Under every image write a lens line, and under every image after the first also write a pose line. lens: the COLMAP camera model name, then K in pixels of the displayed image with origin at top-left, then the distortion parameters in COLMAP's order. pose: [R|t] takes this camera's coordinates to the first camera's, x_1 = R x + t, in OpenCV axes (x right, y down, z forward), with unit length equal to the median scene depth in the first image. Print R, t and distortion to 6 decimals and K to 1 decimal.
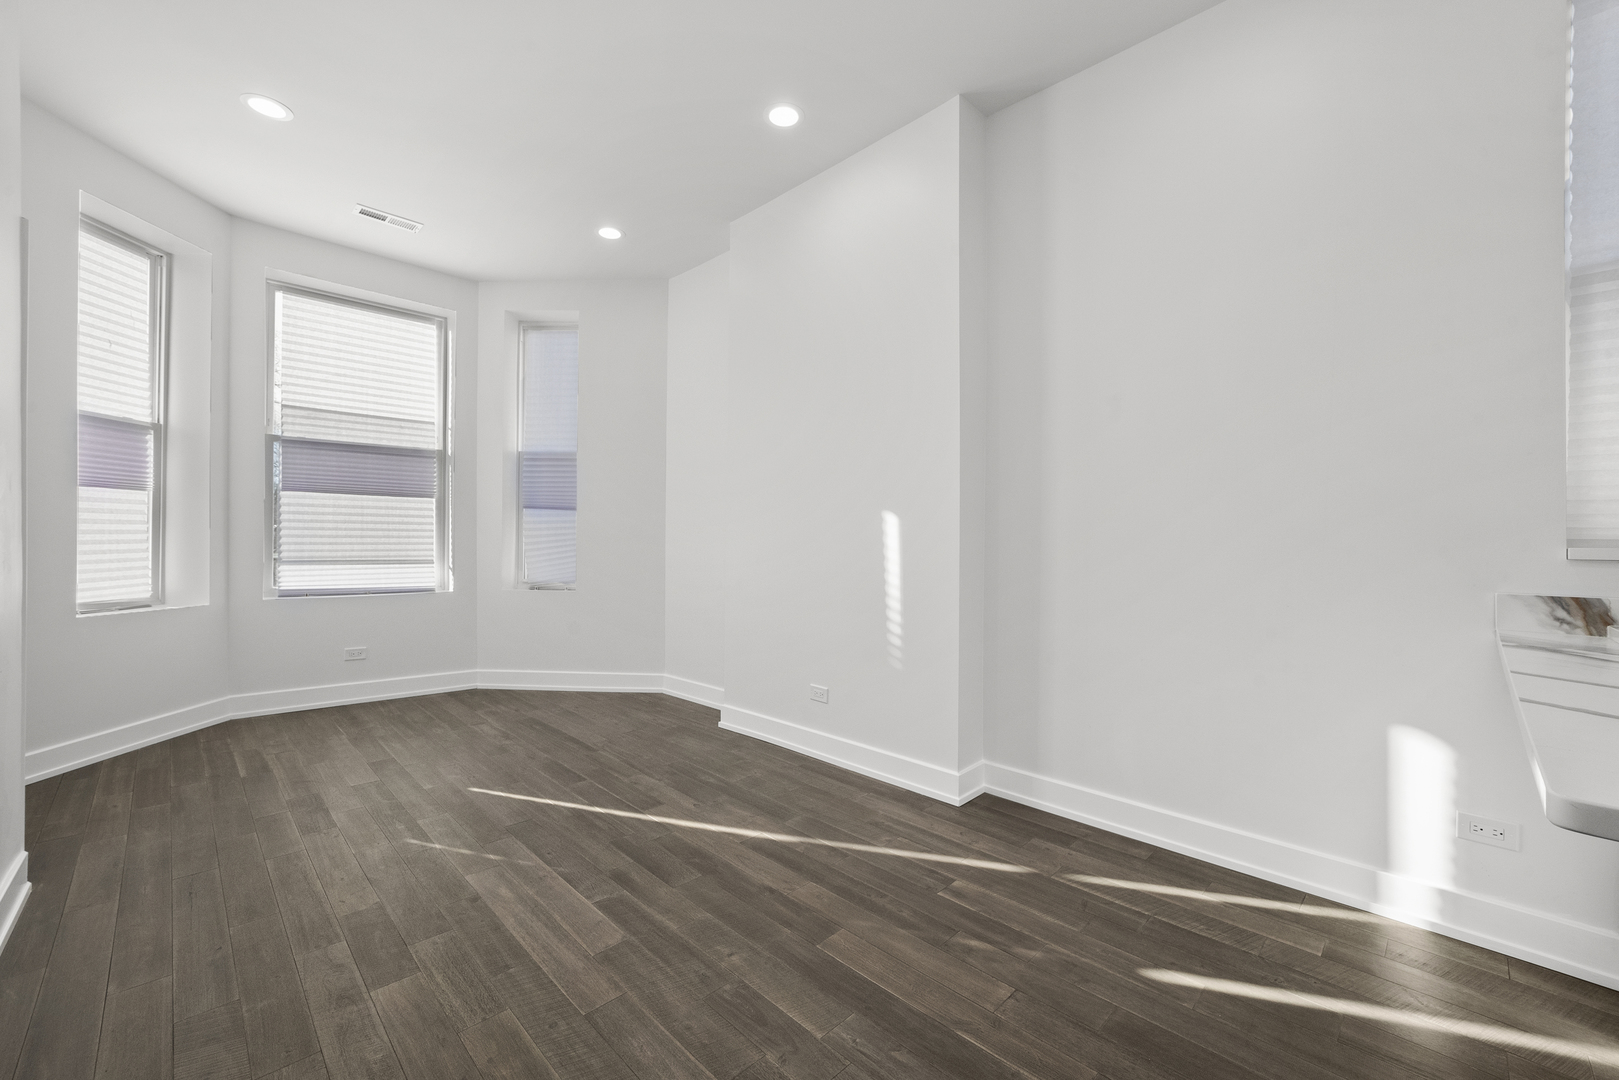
lens RADIAL K [[671.9, 0, 809.5], [0, 671.9, 540.0], [0, 0, 1]] dist [0.017324, -0.000116]
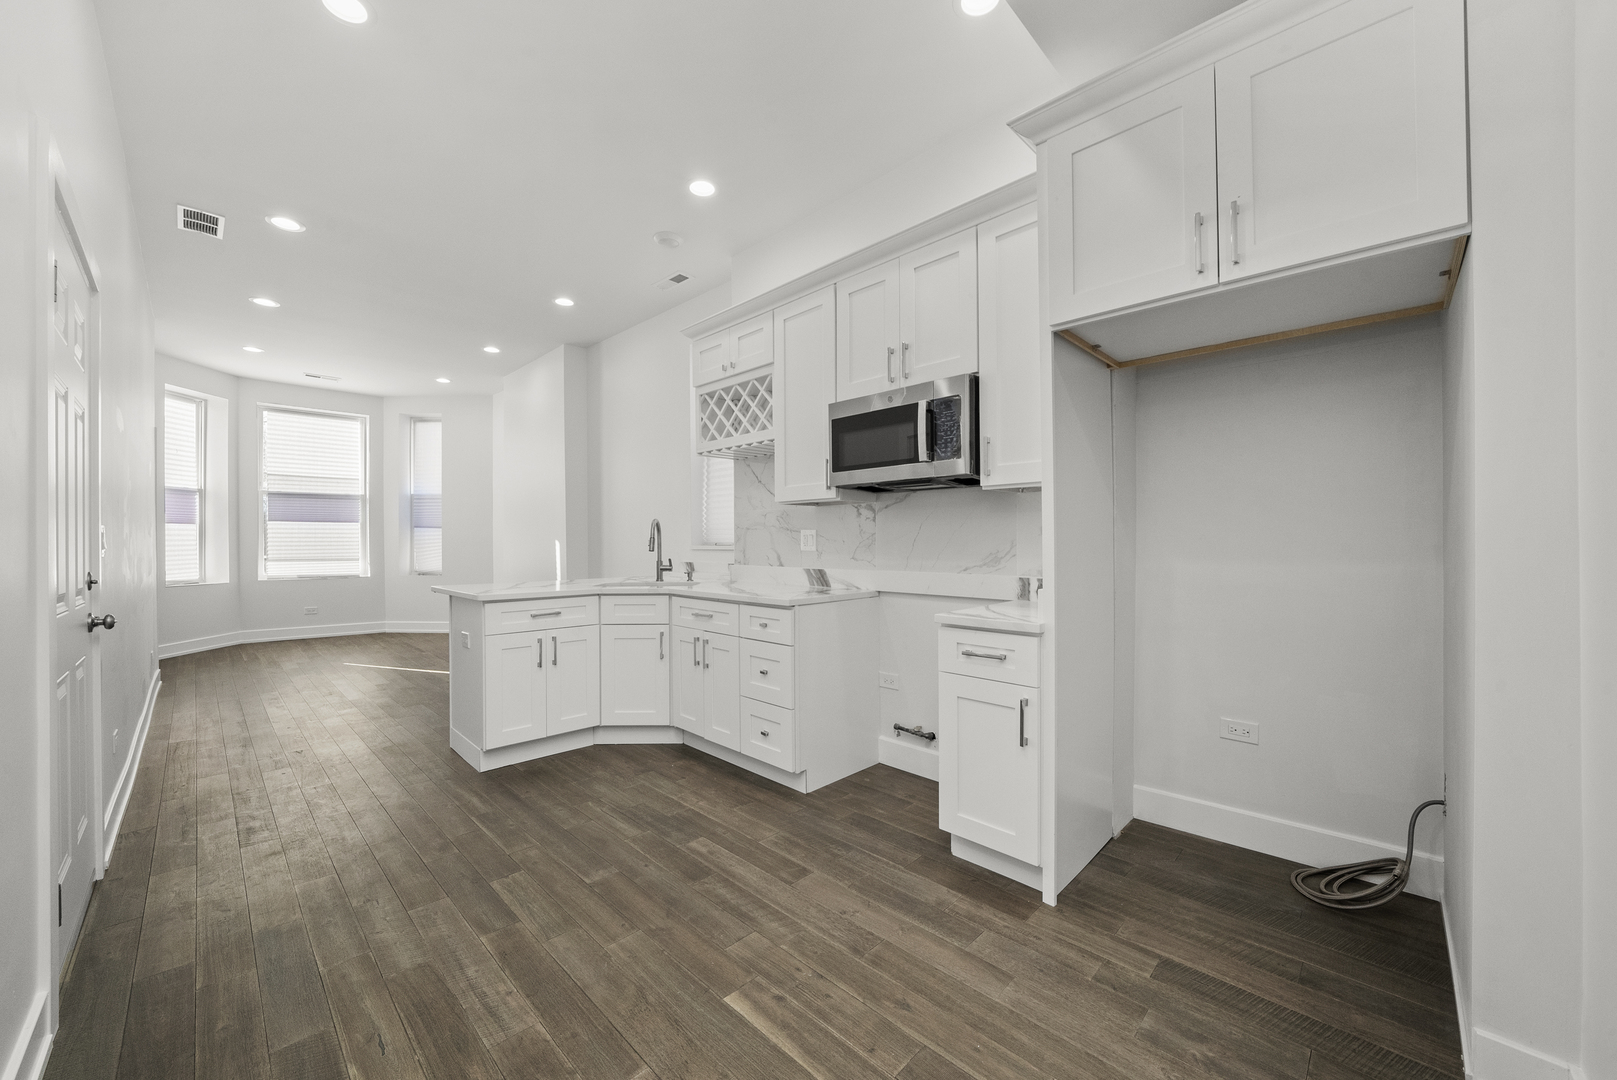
lens RADIAL K [[602.8, 0, 805.5], [0, 602.8, 546.3], [0, 0, 1]] dist [-0.012281, 0.000293]
pose [[0.999642, -0.011595, 0.024098, 0.597028], [0.011449, 0.999915, 0.006191, 0.002164], [-0.024167, -0.005913, 0.999690, -0.608094]]
